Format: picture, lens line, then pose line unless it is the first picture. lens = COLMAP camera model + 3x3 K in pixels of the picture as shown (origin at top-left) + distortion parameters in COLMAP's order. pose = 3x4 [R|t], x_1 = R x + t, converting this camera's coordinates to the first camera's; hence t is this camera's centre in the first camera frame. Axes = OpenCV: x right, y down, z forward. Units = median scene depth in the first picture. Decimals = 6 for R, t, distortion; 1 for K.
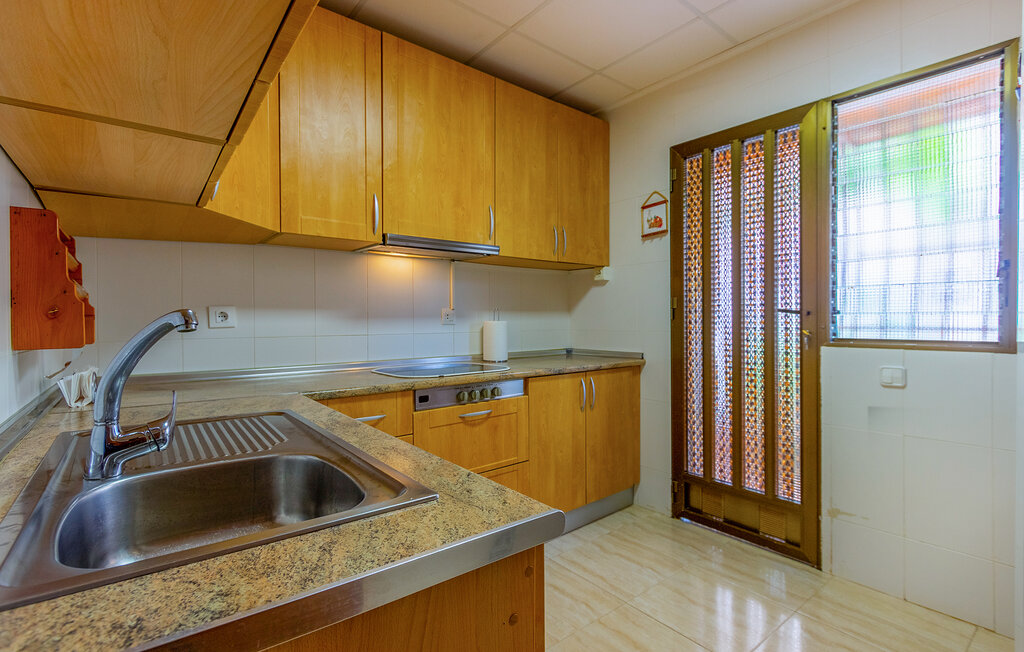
lens RADIAL K [[473.4, 0, 501.1], [0, 473.4, 318.8], [0, 0, 1]] dist [-0.000493, 0.000012]
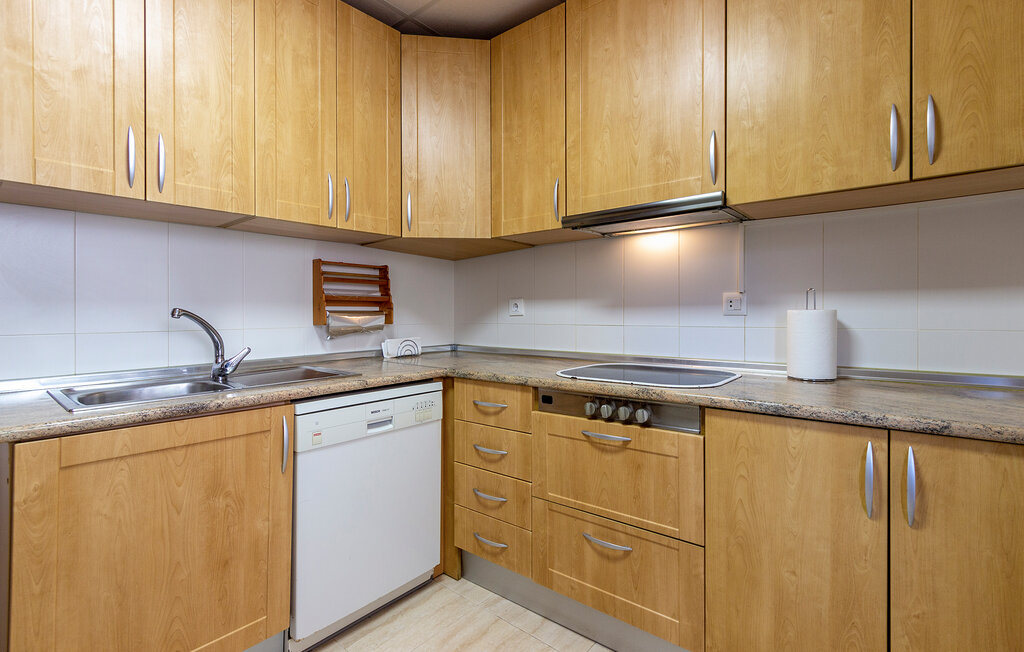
lens RADIAL K [[458.9, 0, 514.8], [0, 458.9, 308.8], [0, 0, 1]] dist [-0.000187, -0.000085]
pose [[0.223422, 0.000884, -0.974721, 0.596949], [0.010286, 0.999942, 0.003264, -0.003459], [0.974668, -0.010755, 0.223400, 0.678708]]
